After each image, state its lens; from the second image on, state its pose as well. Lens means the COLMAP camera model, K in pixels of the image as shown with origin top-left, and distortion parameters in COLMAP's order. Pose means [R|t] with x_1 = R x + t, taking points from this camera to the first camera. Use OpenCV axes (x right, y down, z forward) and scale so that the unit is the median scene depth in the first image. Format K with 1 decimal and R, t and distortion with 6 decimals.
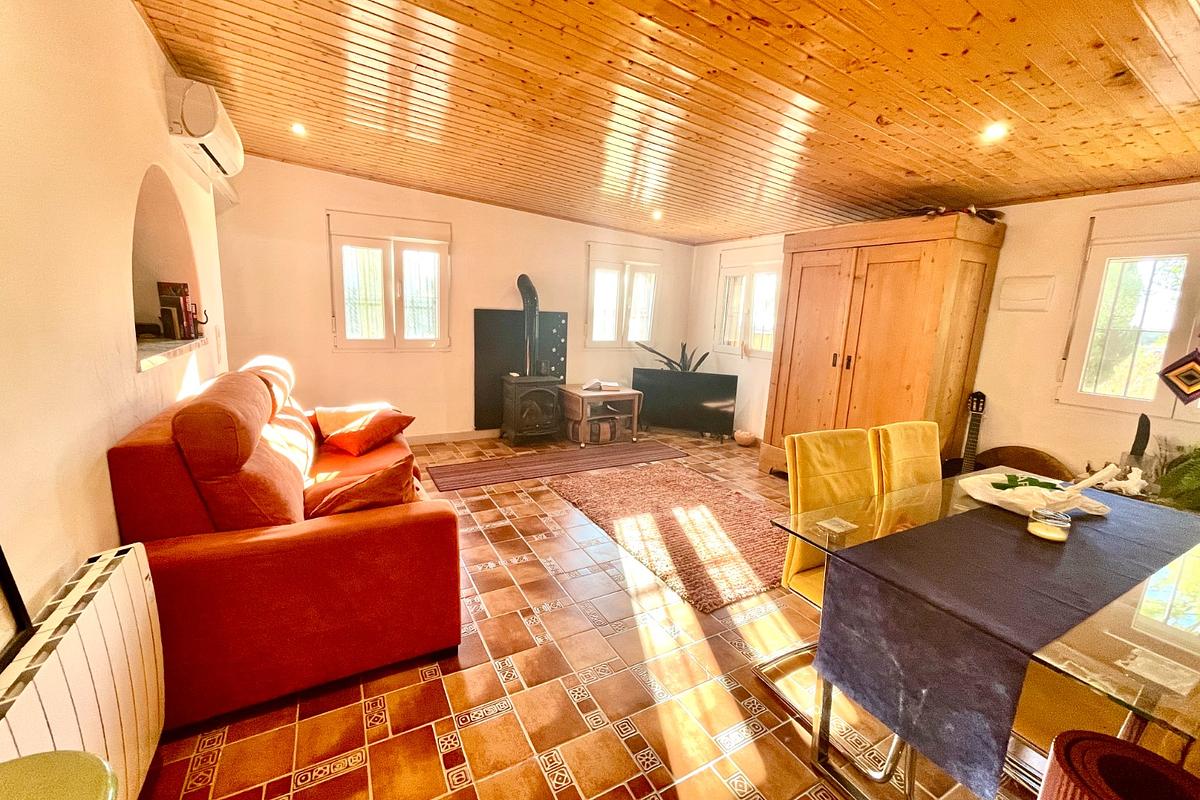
lens RADIAL K [[479.7, 0, 597.0], [0, 479.7, 397.1], [0, 0, 1]] dist [0.004315, 0.000128]
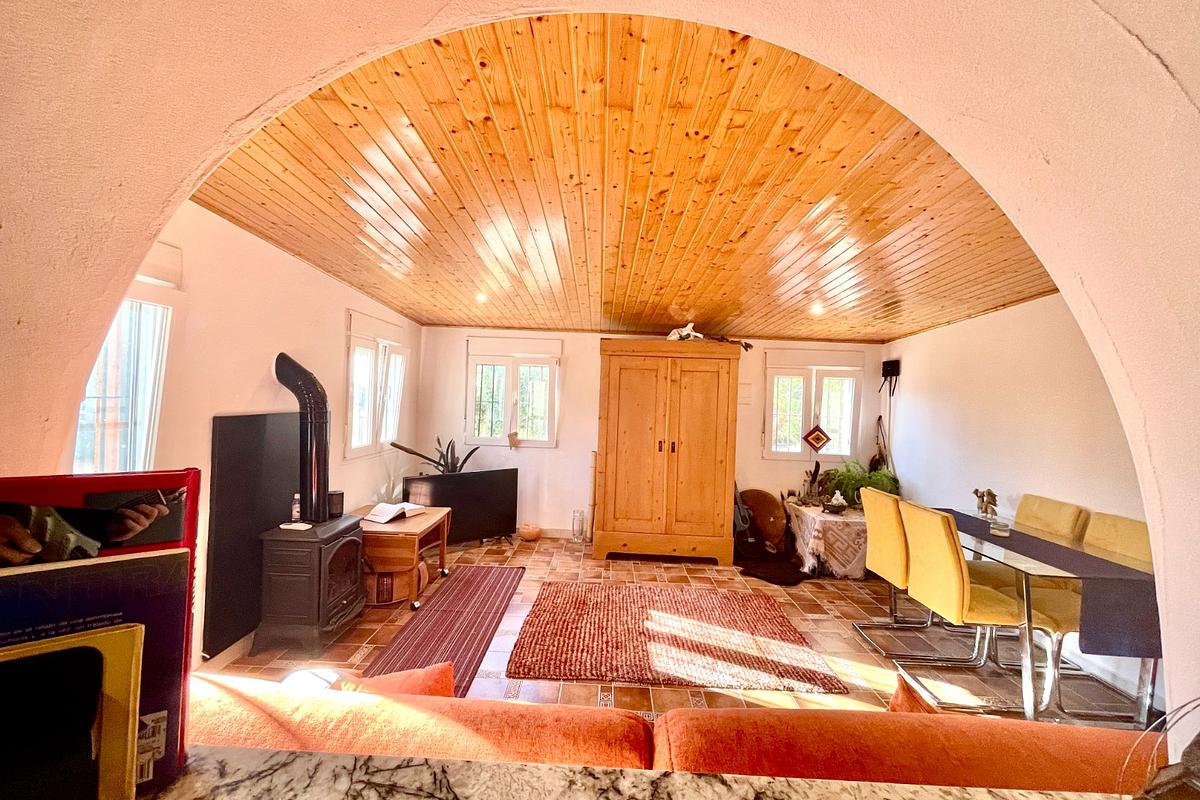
lens RADIAL K [[484.3, 0, 589.9], [0, 484.3, 396.9], [0, 0, 1]] dist [-0.001954, -0.000514]
pose [[0.510637, -0.026568, 0.859386, -0.594119], [0.138425, 0.989024, -0.051674, -0.150022], [-0.848580, 0.145347, 0.508710, 0.478418]]
